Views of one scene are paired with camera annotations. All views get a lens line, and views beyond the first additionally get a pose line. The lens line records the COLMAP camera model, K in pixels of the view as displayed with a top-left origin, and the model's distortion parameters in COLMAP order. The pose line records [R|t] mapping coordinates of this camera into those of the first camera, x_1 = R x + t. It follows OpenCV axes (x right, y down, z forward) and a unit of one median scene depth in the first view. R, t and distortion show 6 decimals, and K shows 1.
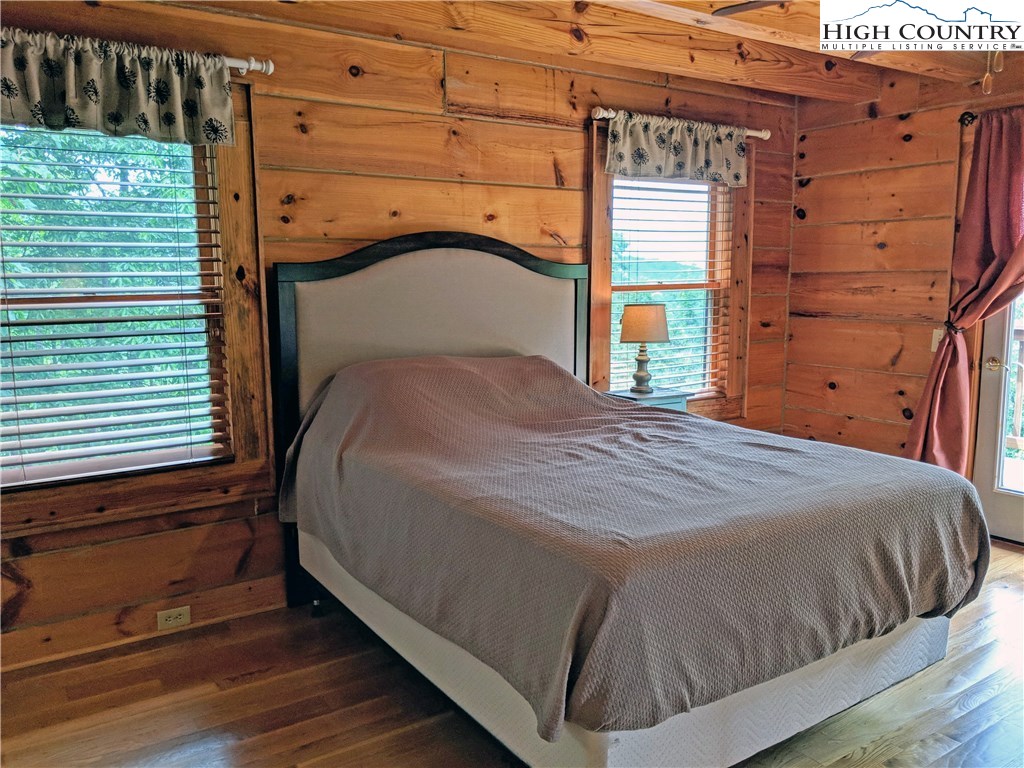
lens RADIAL K [[827.0, 0, 516.1], [0, 827.0, 380.4], [0, 0, 1]] dist [0.018158, -0.041505]
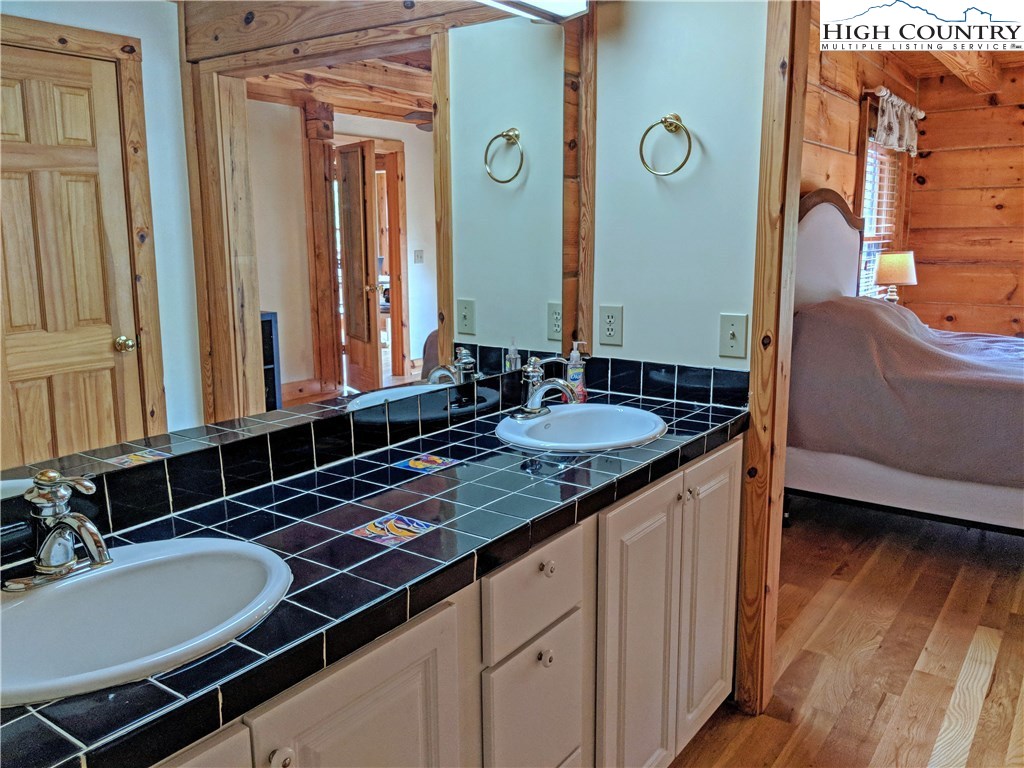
lens RADIAL K [[827.0, 0, 512.4], [0, 827.0, 385.5], [0, 0, 1]] dist [0.018158, -0.041505]
pose [[0.935154, -0.062952, 0.348602, -0.737365], [0.045829, 0.997313, 0.057156, 0.006090], [-0.351263, -0.037474, 0.935527, 0.052666]]
